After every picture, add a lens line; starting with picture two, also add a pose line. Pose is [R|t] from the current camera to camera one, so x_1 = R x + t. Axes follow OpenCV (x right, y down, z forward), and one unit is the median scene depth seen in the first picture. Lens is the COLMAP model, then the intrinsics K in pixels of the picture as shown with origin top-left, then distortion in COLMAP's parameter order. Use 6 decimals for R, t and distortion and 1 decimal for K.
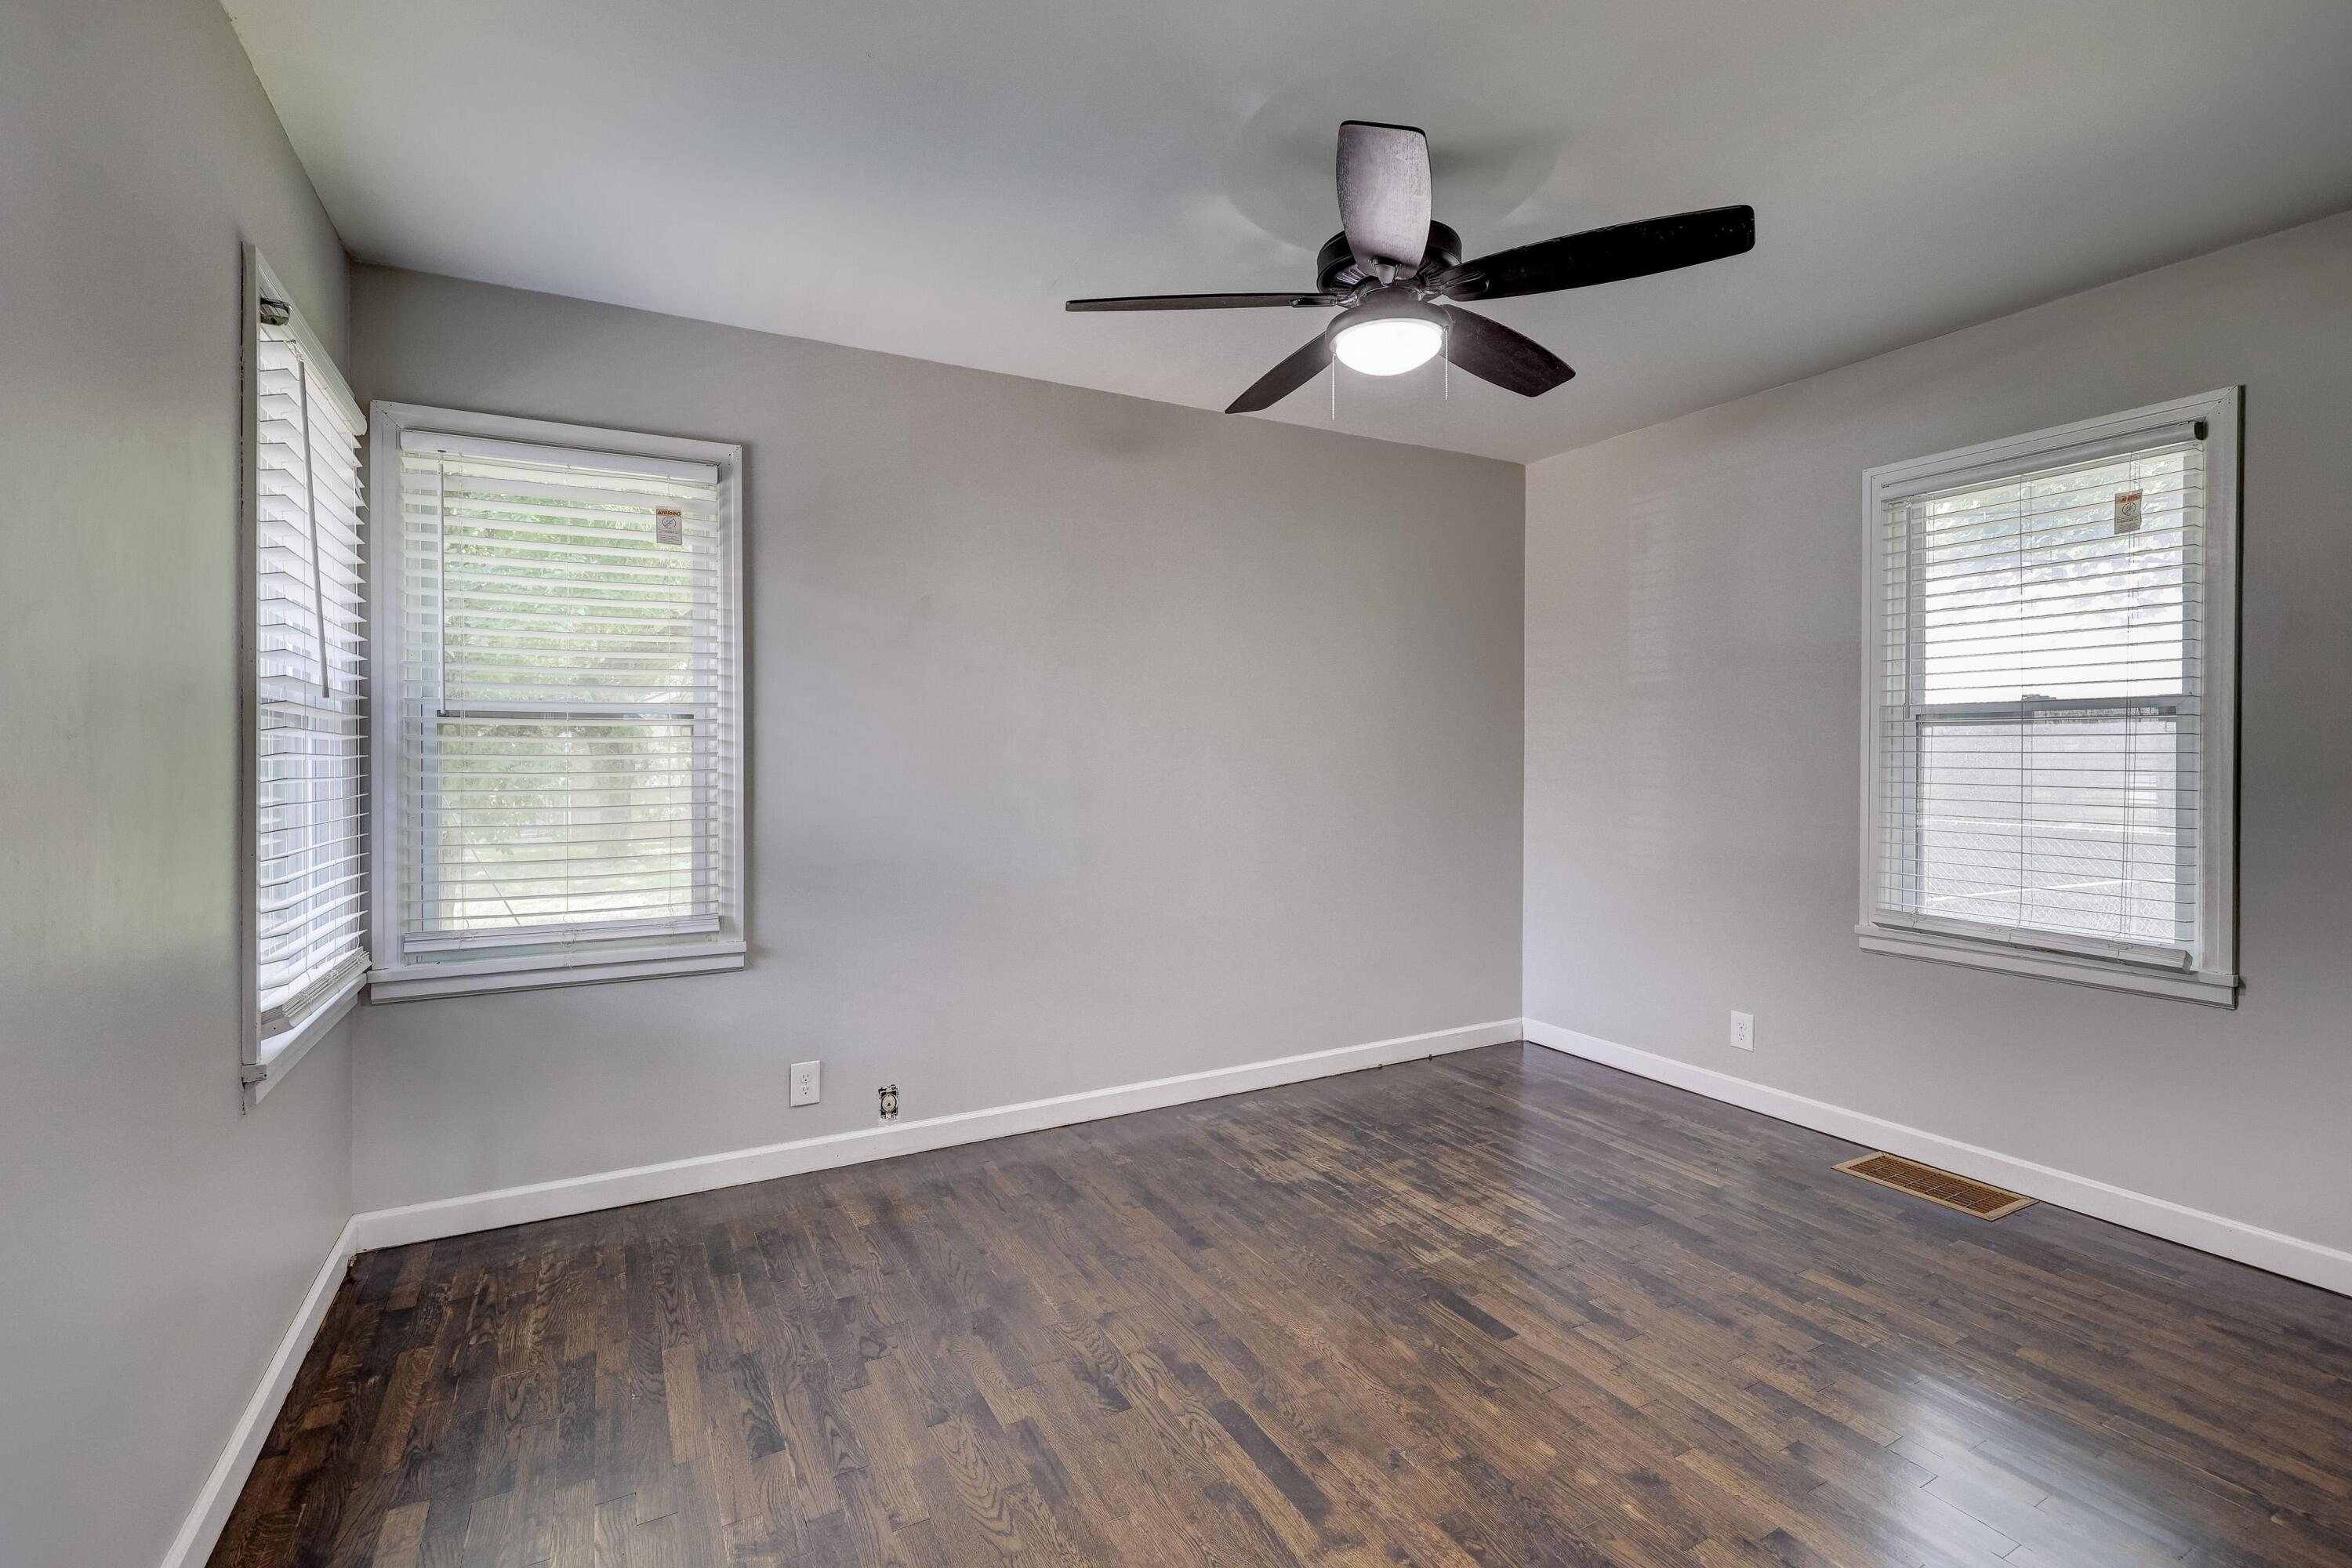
lens RADIAL K [[1089.5, 0, 1172.0], [0, 1089.5, 772.9], [0, 0, 1]] dist [0.004460, -0.000590]
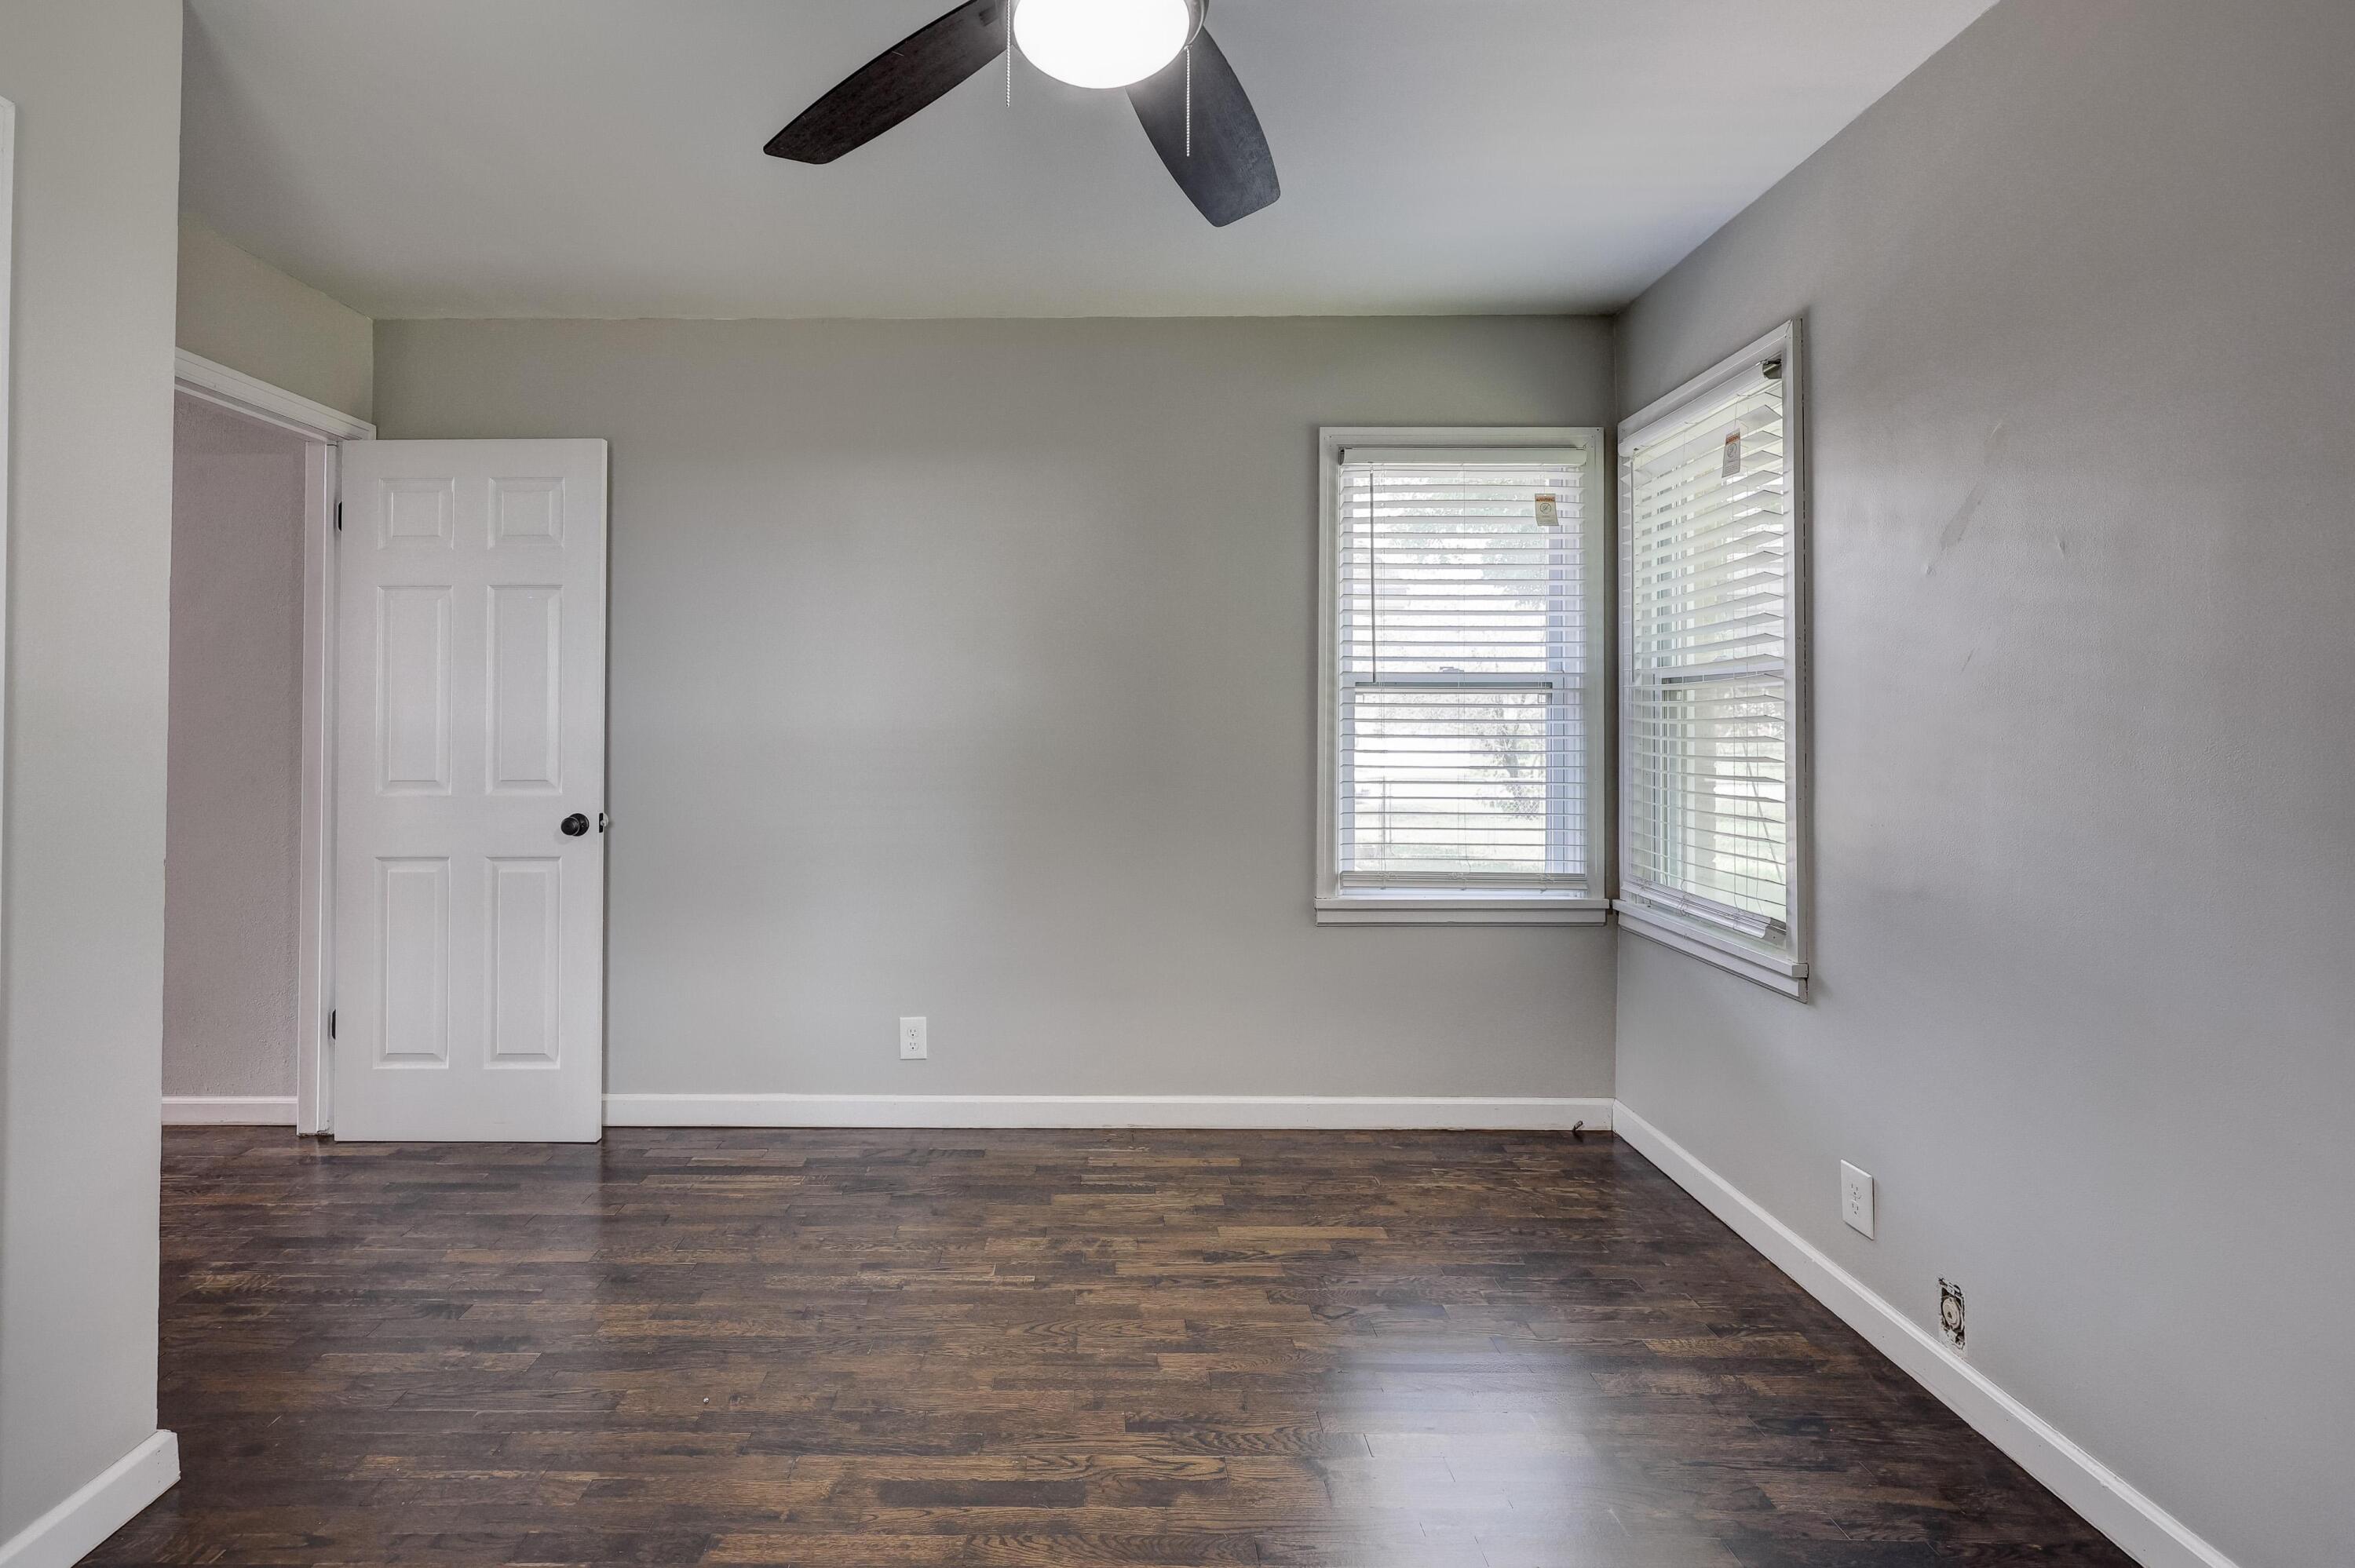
lens RADIAL K [[1090.7, 0, 1073.4], [0, 1090.7, 700.3], [0, 0, 1]] dist [0.004460, -0.000590]
pose [[-0.503298, -0.011991, -0.864029, 0.582042], [-0.014577, 0.999879, -0.005386, -0.020376], [0.863990, 0.009884, -0.503412, 1.048542]]
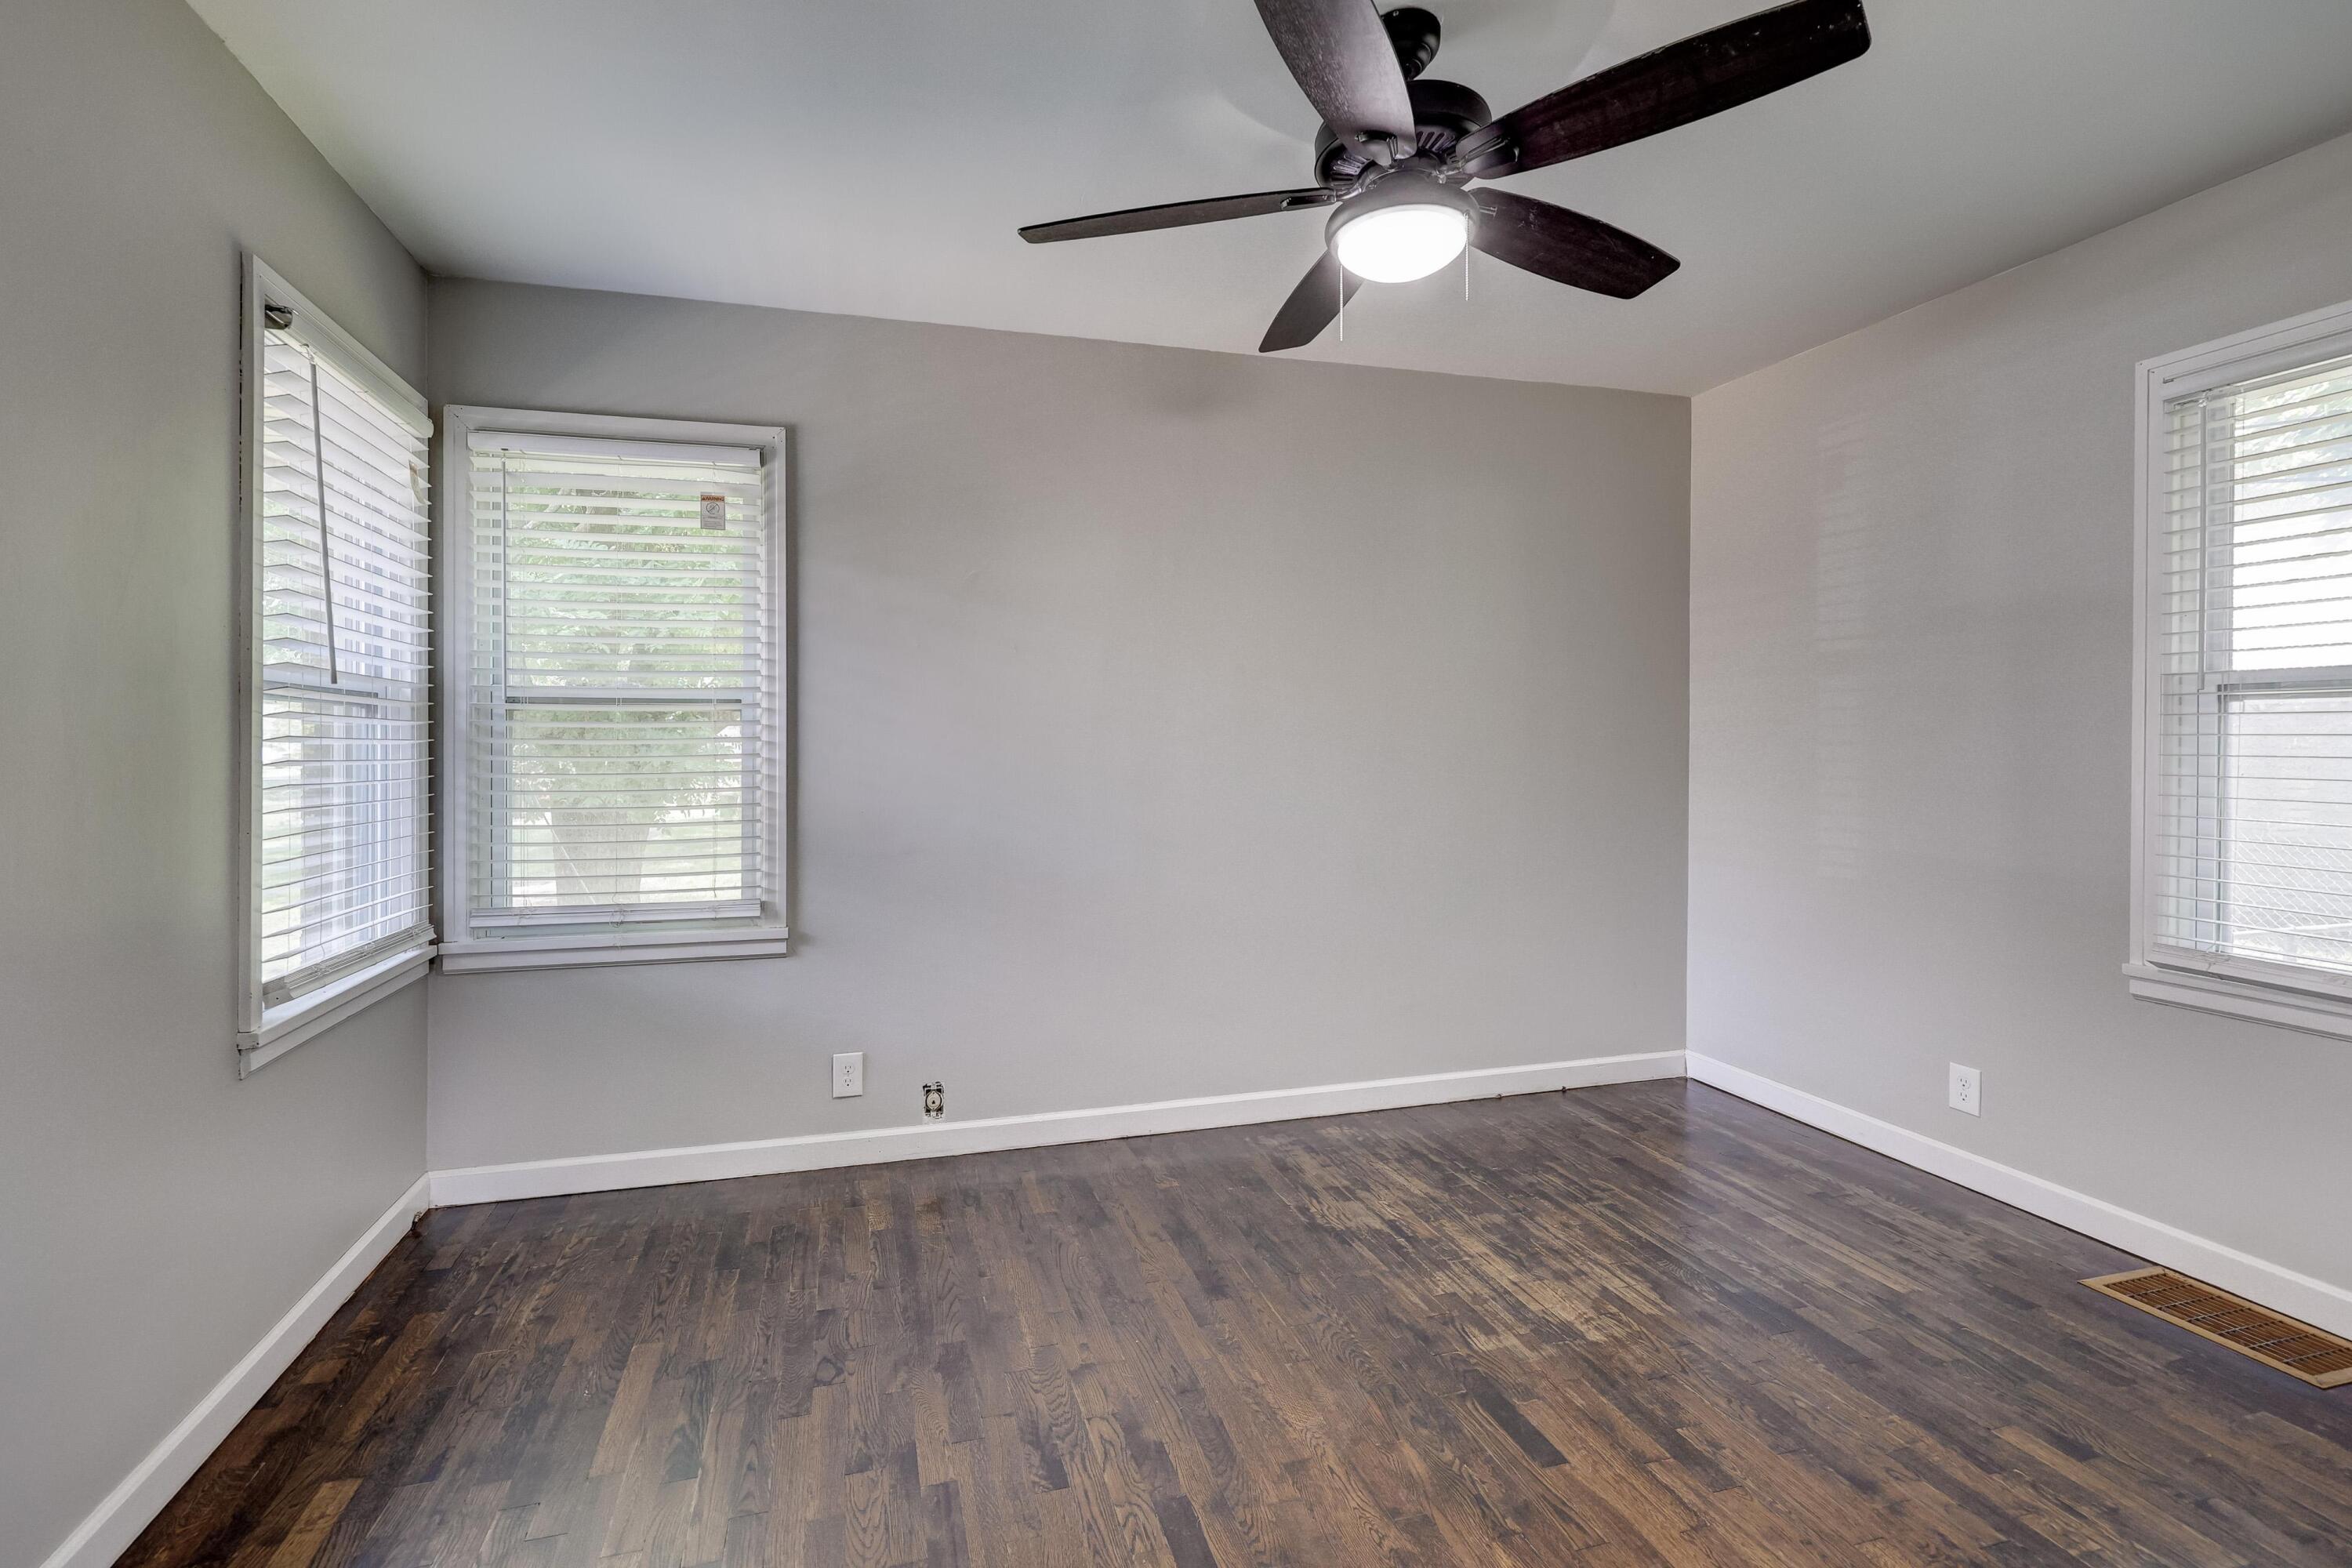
lens RADIAL K [[1089.5, 0, 1129.8], [0, 1089.5, 758.7], [0, 0, 1]] dist [0.004460, -0.000590]
pose [[0.972571, 0.003701, -0.232576, 0.156374], [-0.004058, 0.999991, -0.001054, 0.000701], [0.232570, 0.001969, 0.972578, 0.120127]]
